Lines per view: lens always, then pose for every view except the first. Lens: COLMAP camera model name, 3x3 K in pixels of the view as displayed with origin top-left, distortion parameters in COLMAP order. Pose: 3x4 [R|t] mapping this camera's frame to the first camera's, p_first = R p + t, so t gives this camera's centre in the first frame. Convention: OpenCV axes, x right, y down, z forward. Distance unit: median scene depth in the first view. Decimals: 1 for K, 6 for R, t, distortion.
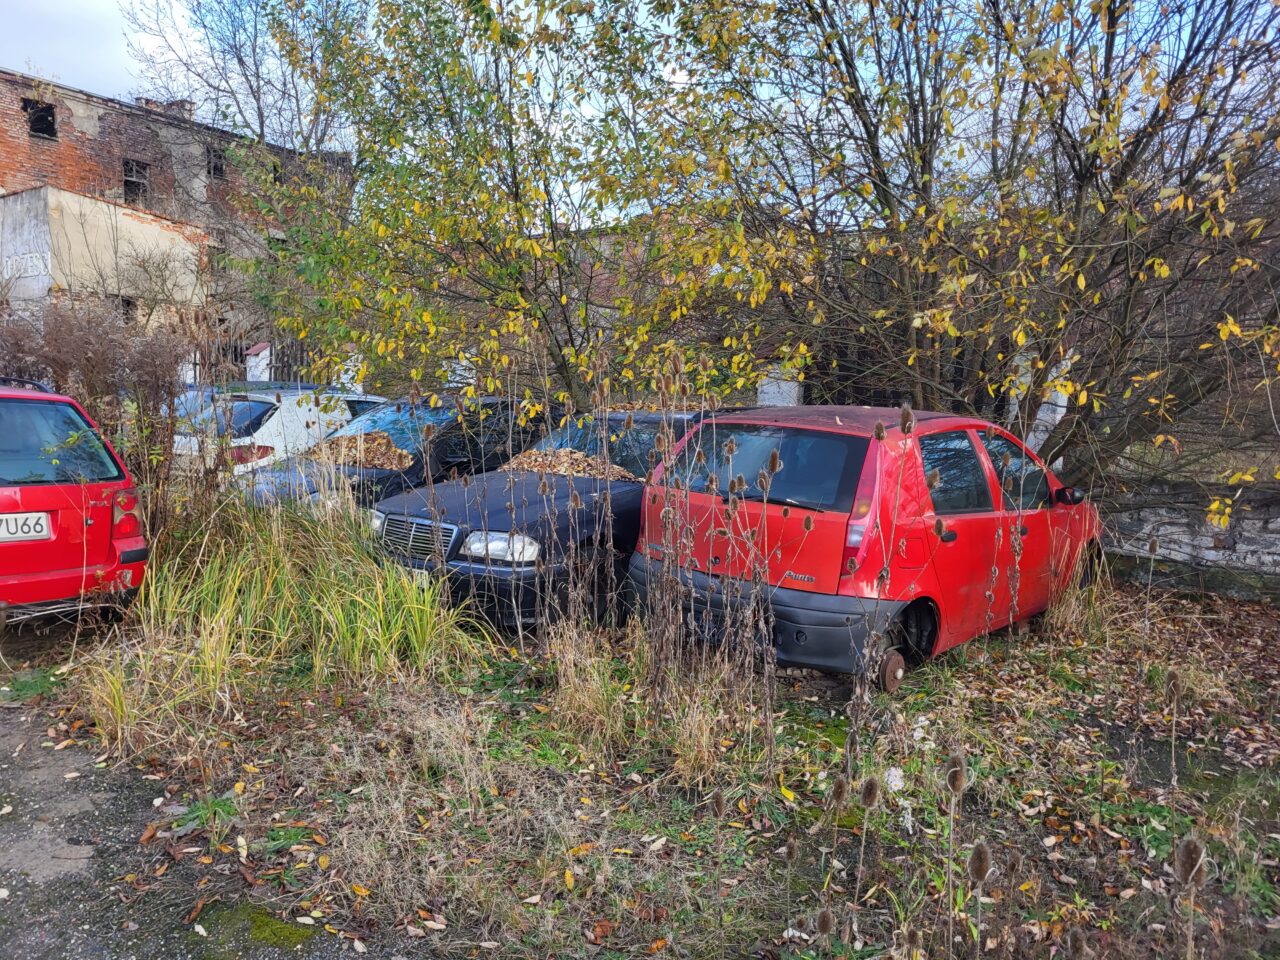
lens RADIAL K [[1041.4, 0, 640.0], [0, 1041.4, 480.0], [0, 0, 1]] dist [0.054654, -0.000907]
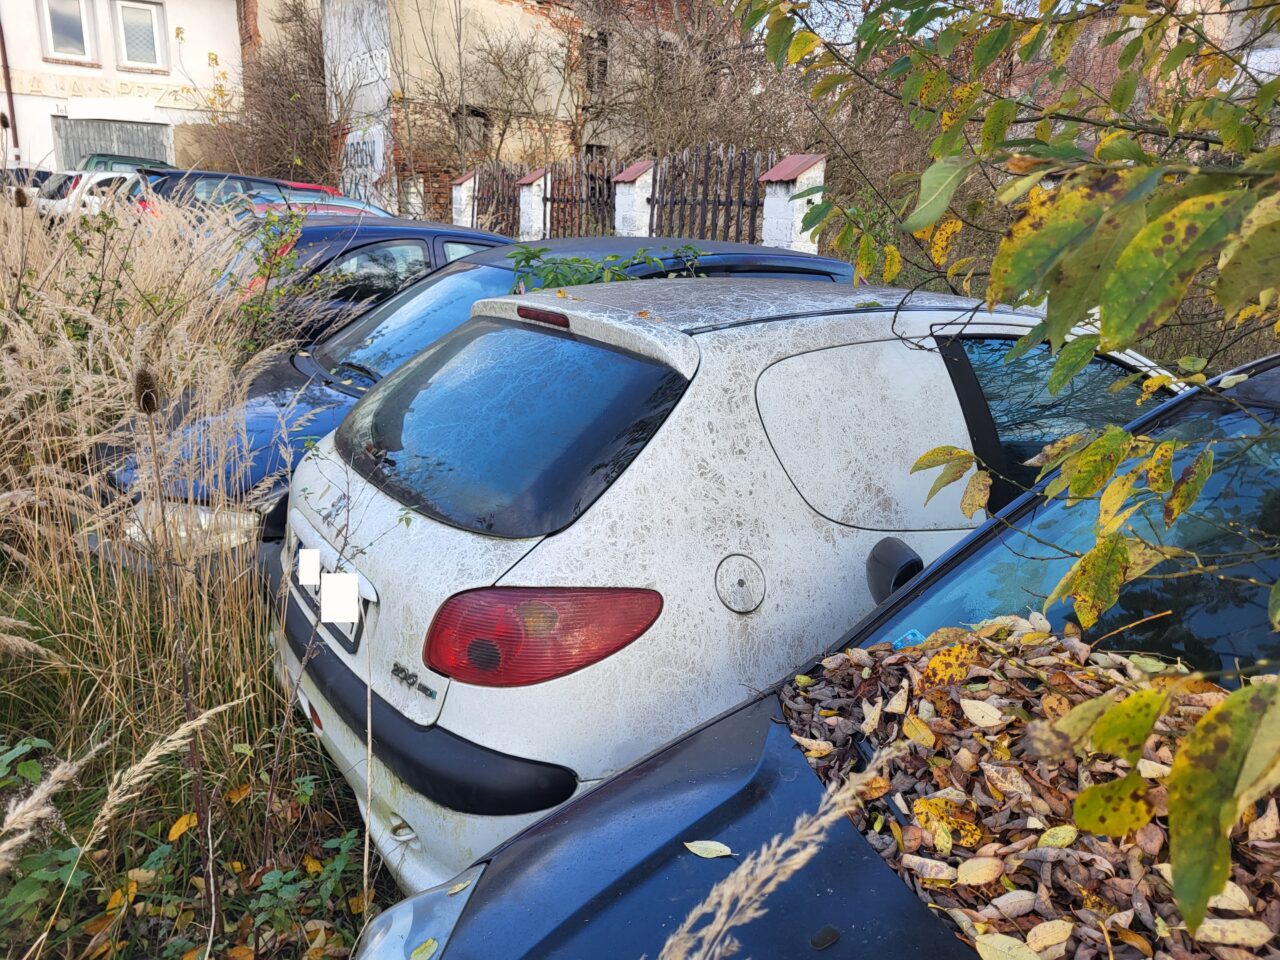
lens RADIAL K [[1041.4, 0, 640.0], [0, 1041.4, 480.0], [0, 0, 1]] dist [0.054654, -0.000907]
pose [[0.940581, 0.092780, -0.326648, -0.215332], [-0.044131, 0.987190, 0.153323, -0.062629], [0.336689, -0.129797, 0.932627, 0.605860]]
